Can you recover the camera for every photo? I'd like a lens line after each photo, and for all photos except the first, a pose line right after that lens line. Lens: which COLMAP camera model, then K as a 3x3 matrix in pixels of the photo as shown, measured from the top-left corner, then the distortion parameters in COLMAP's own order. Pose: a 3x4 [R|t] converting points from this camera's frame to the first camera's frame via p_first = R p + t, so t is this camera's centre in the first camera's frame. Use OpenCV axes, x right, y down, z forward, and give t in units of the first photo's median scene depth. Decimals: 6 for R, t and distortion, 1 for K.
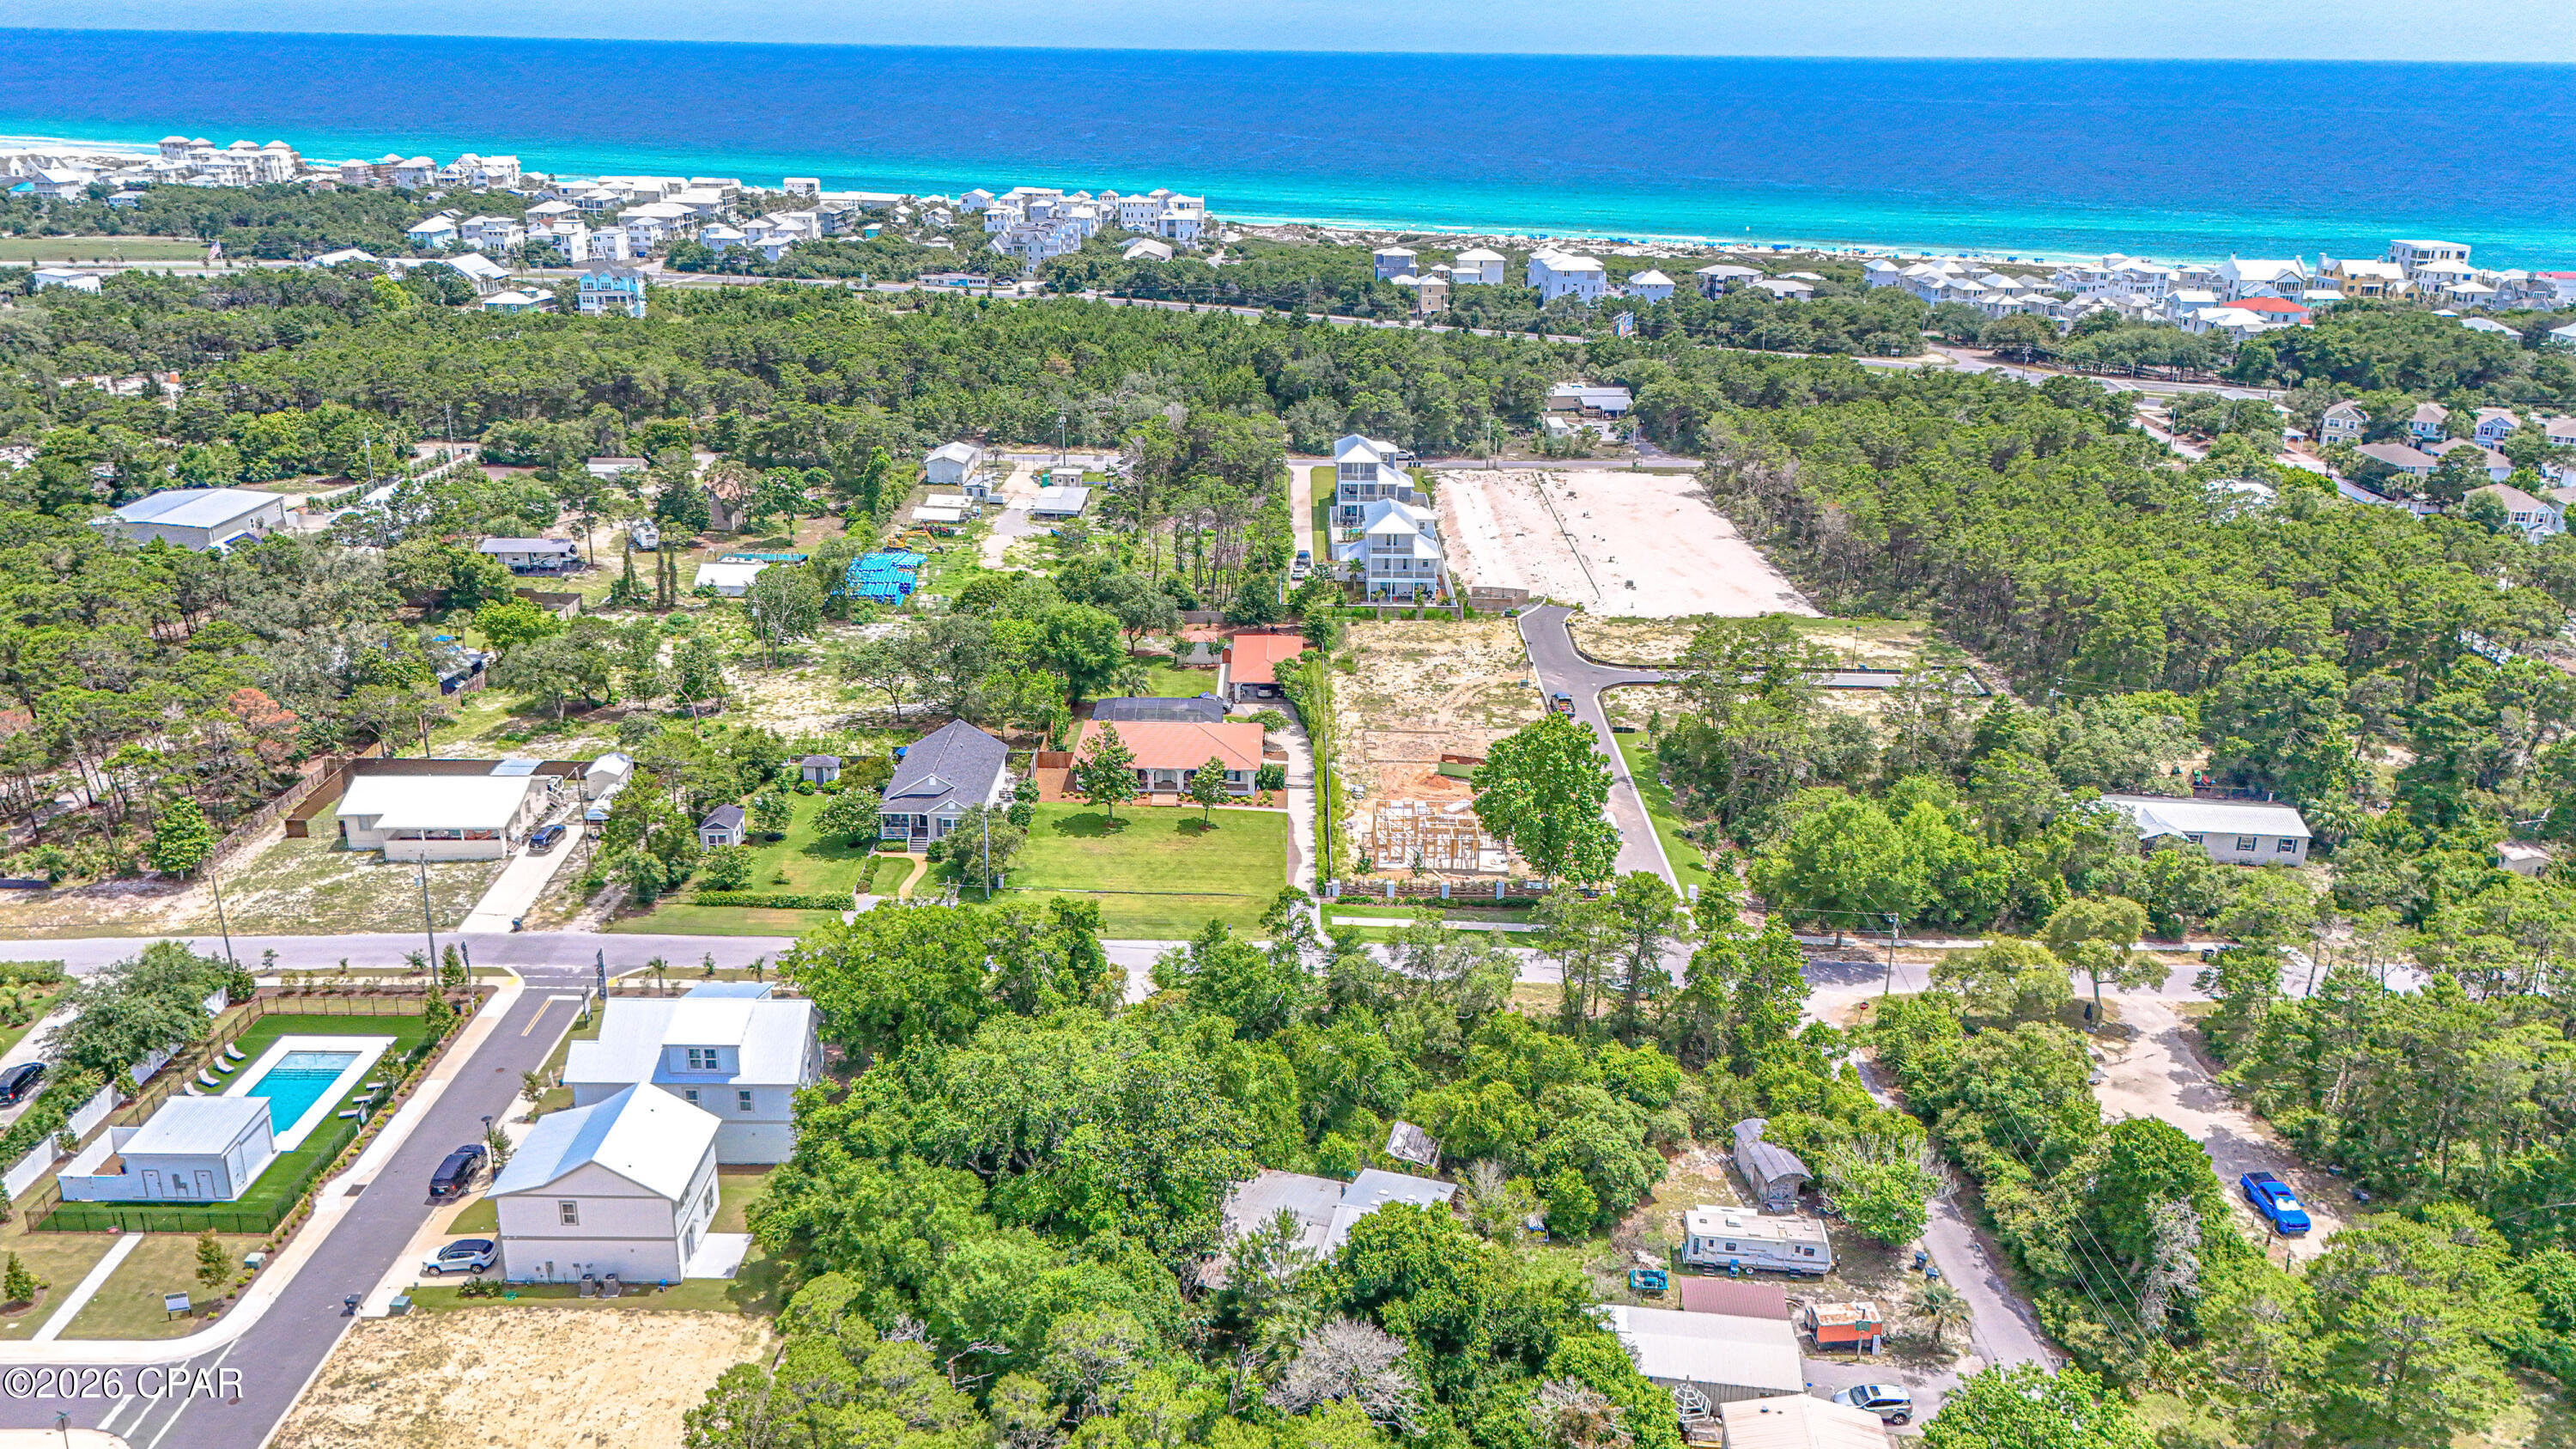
lens RADIAL K [[1890.2, 0, 1288.0], [0, 1890.2, 724.5], [0, 0, 1]] dist [0.090266, -0.099006]
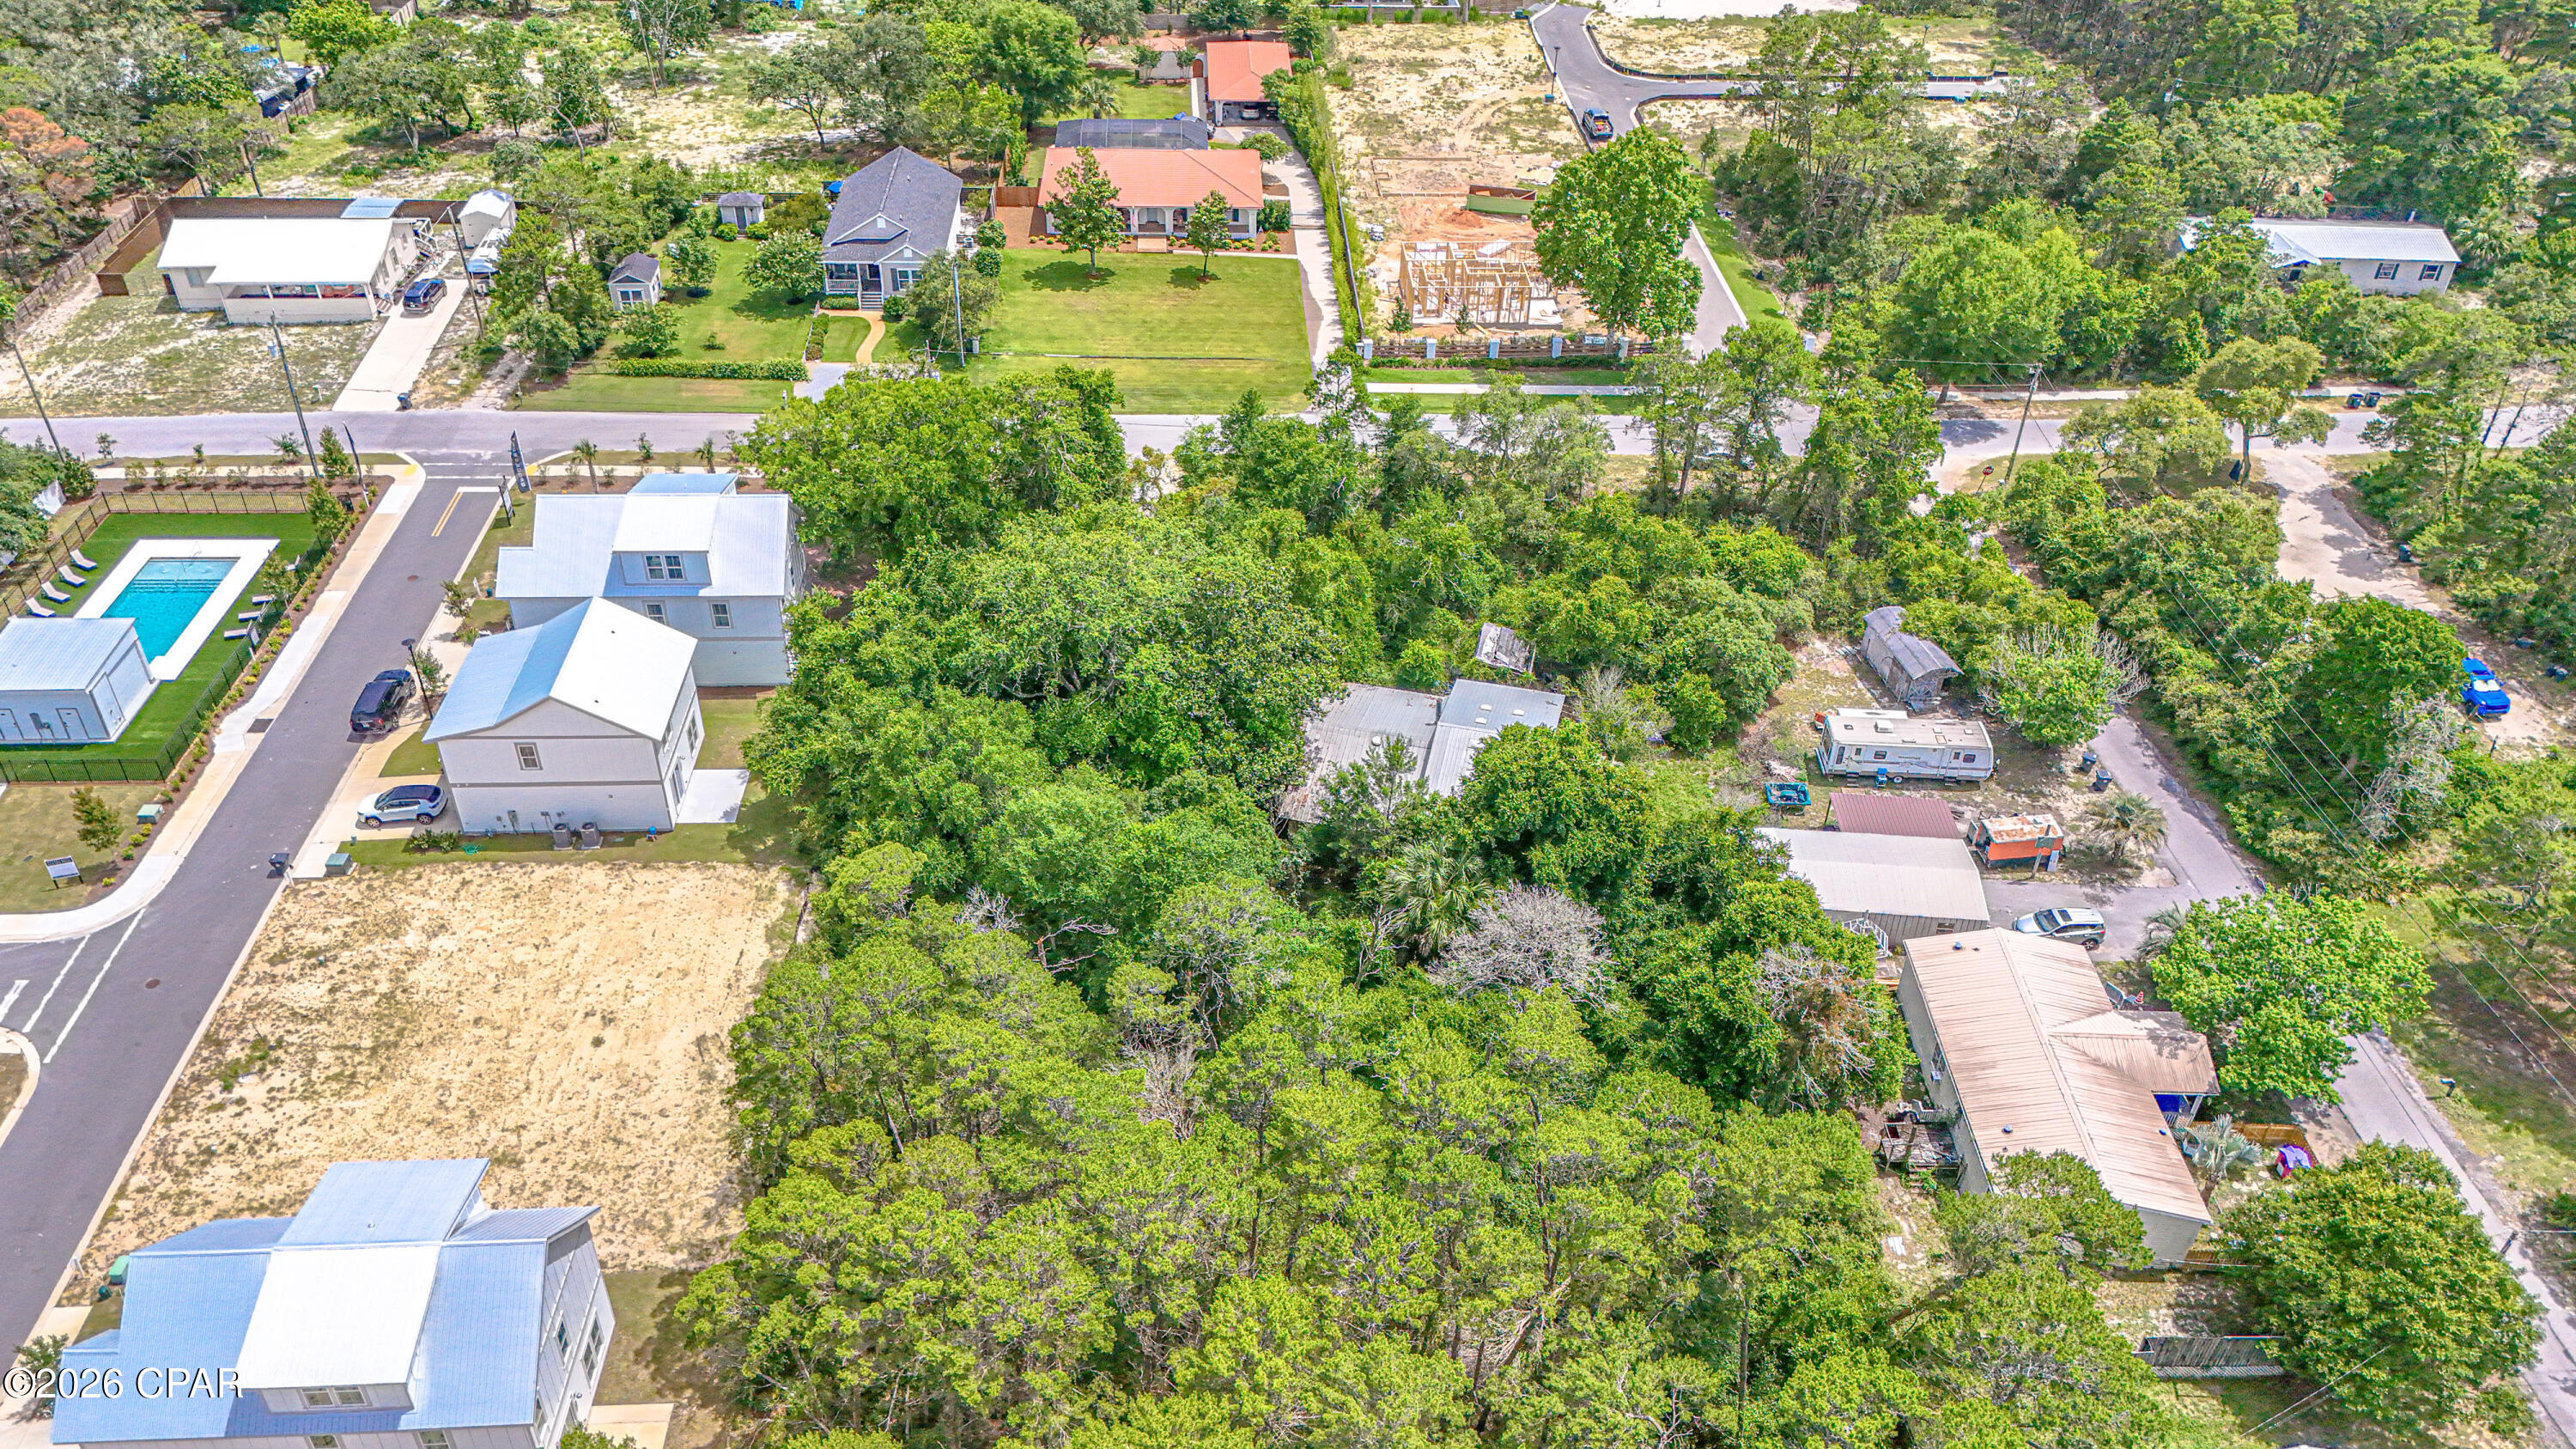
lens RADIAL K [[1910.7, 0, 1288.1], [0, 1910.7, 690.0], [0, 0, 1]] dist [0.081791, -0.071234]
pose [[0.998429, -0.024894, 0.050199, -0.054297], [0.010716, 0.964186, 0.265010, 0.004814], [-0.054998, -0.264056, 0.962938, 0.111631]]
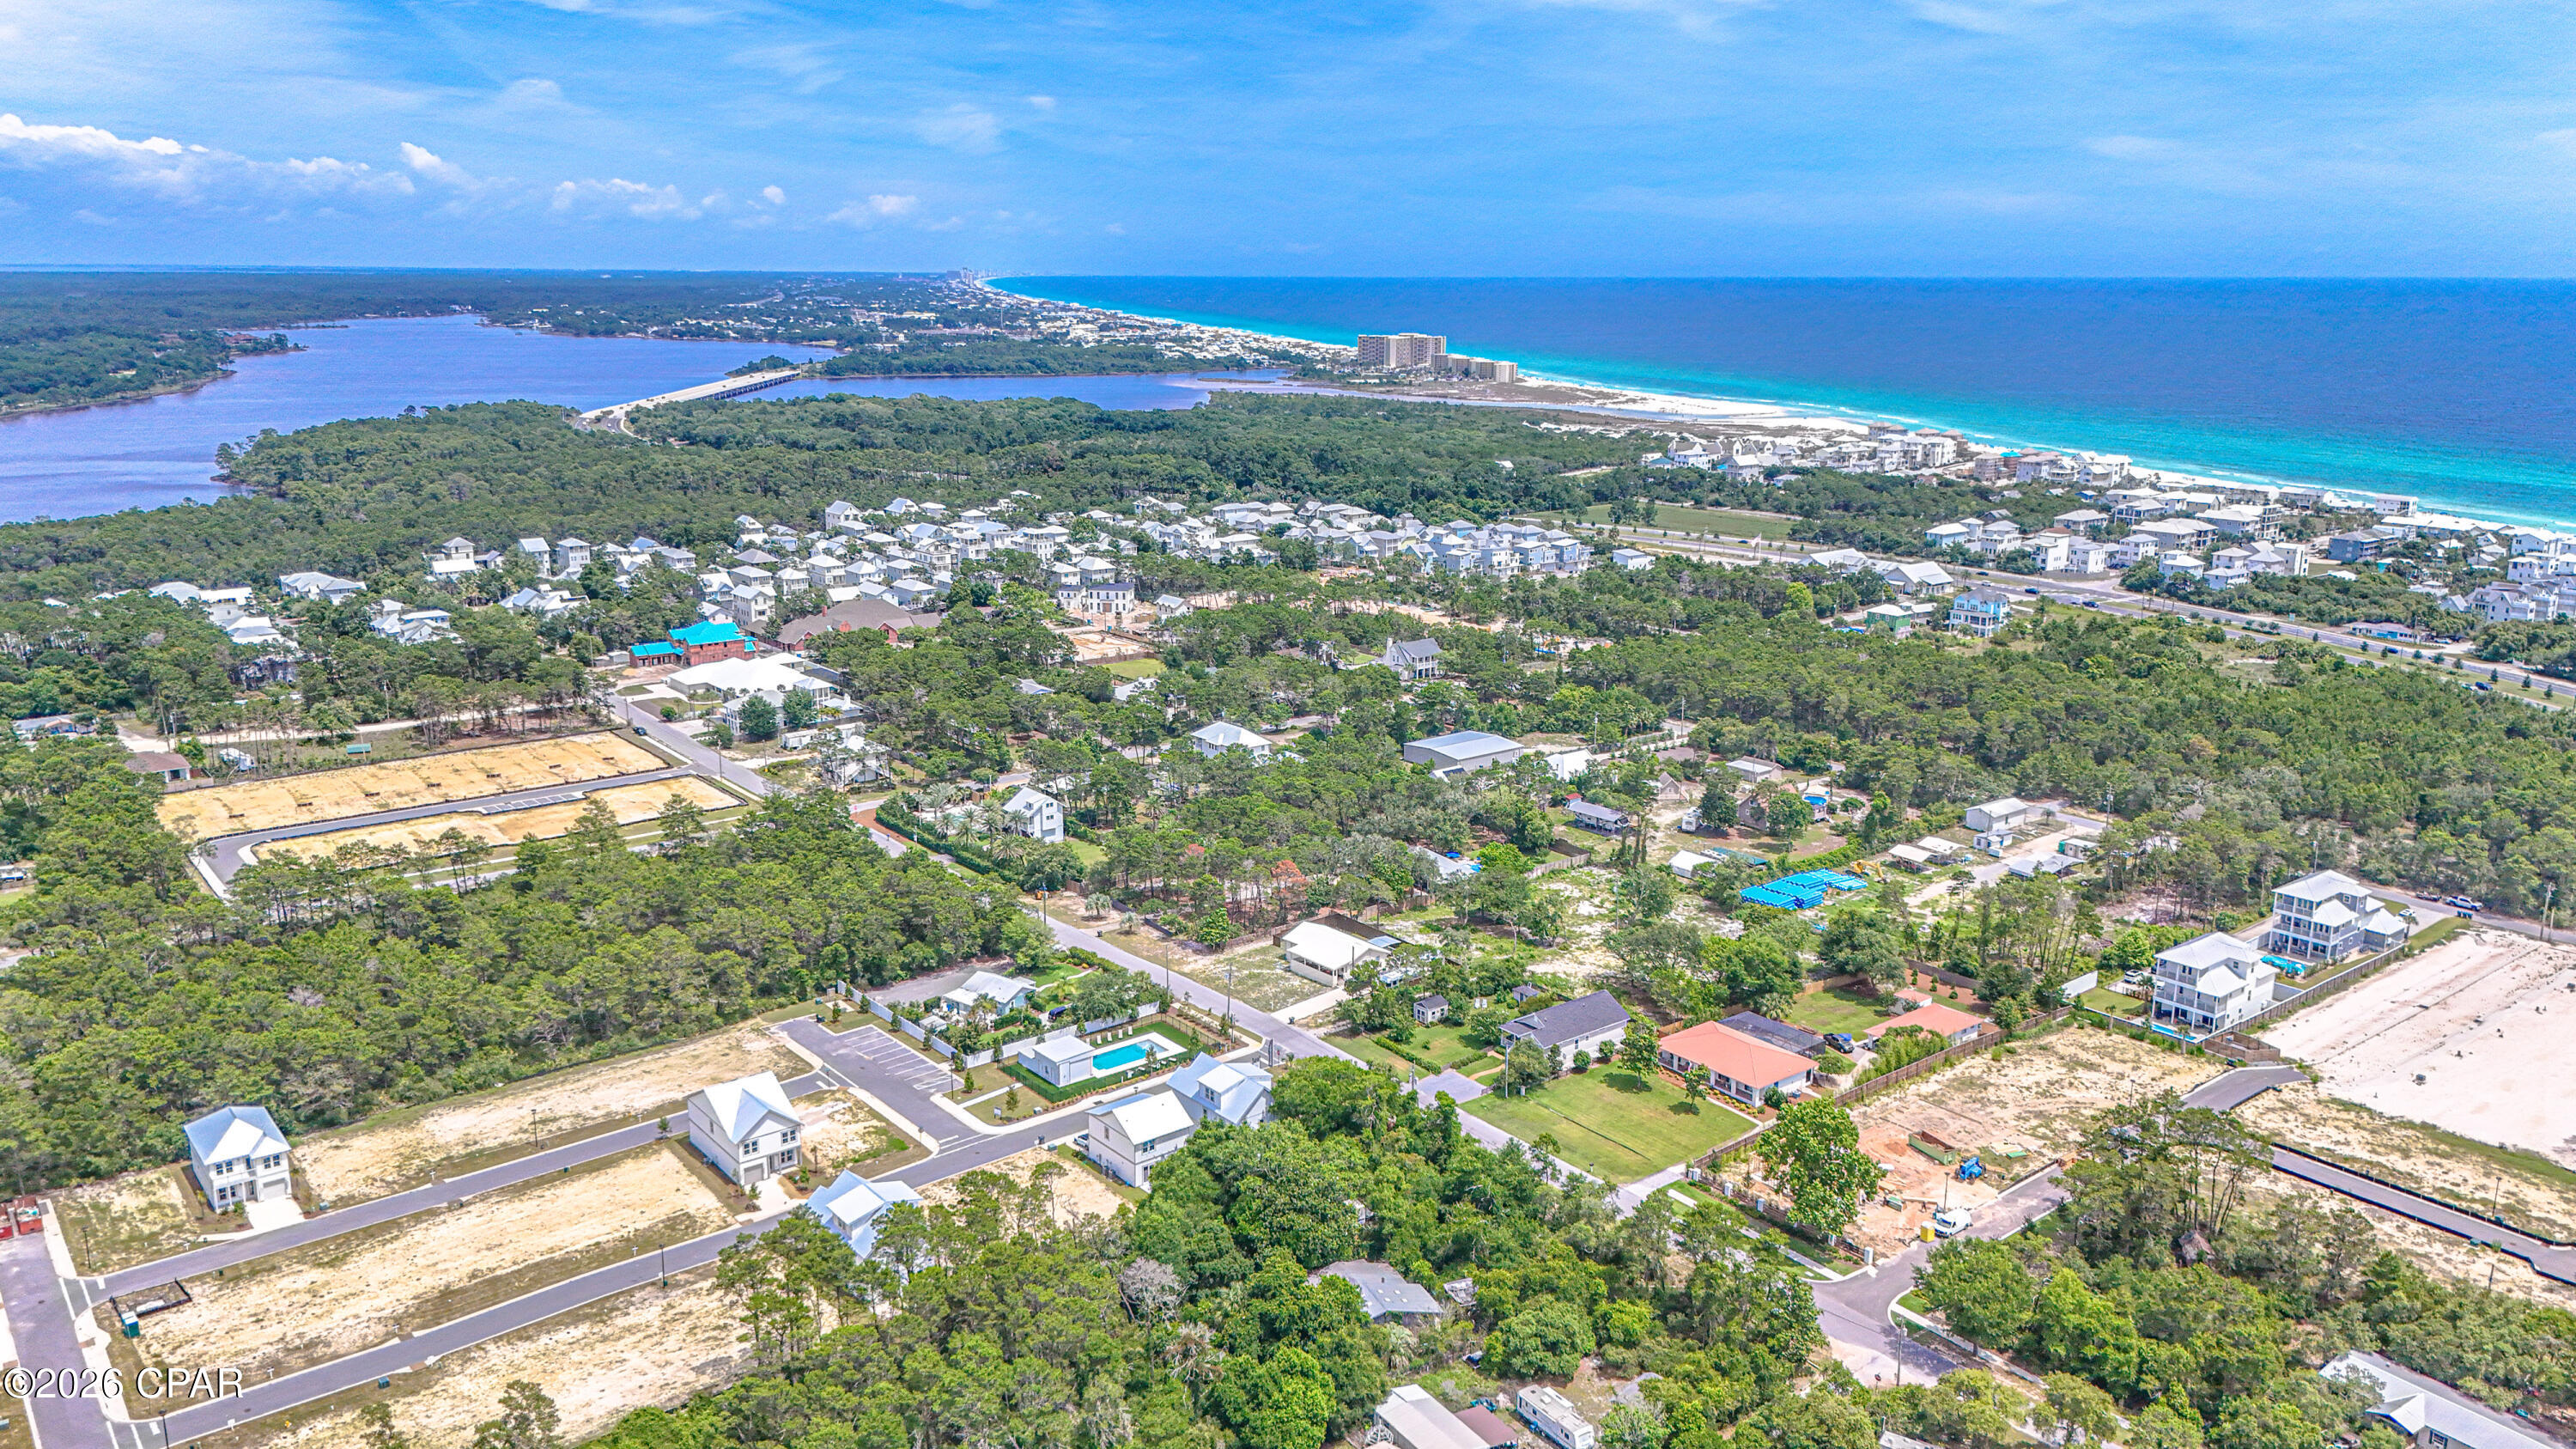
lens RADIAL K [[1890.2, 0, 1288.0], [0, 1890.2, 724.5], [0, 0, 1]] dist [0.090266, -0.099006]
pose [[0.628076, 0.174125, -0.758420, 0.783744], [-0.260215, 0.965531, 0.006181, -0.152123], [0.733354, 0.193470, 0.651737, -0.186895]]
